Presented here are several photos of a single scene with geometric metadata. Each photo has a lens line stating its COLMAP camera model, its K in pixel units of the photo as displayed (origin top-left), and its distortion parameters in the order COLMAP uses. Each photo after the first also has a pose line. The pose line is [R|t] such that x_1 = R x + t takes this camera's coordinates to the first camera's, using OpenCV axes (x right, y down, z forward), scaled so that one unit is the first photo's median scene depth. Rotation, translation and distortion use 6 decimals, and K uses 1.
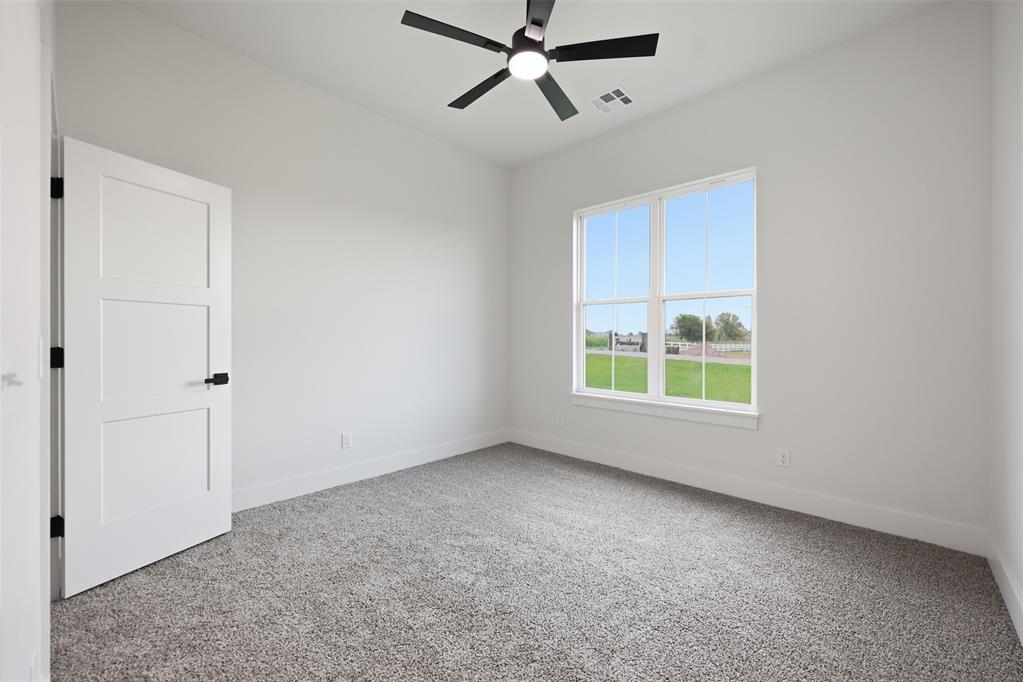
lens RADIAL K [[411.5, 0, 514.9], [0, 411.5, 335.3], [0, 0, 1]] dist [-0.001197, -0.000370]
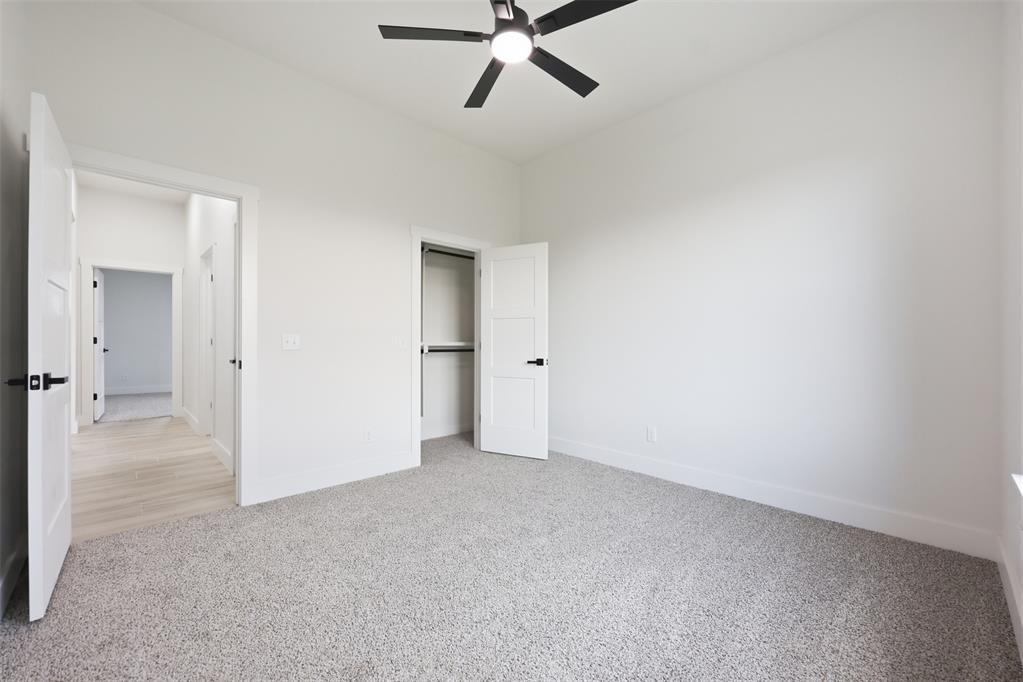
lens RADIAL K [[411.5, 0, 515.0], [0, 411.5, 343.7], [0, 0, 1]] dist [-0.001197, -0.000370]
pose [[-0.024636, 0.006318, -0.999677, 0.883633], [-0.000697, 0.999980, 0.006337, 0.023367], [0.999696, 0.000853, -0.024631, 0.926118]]
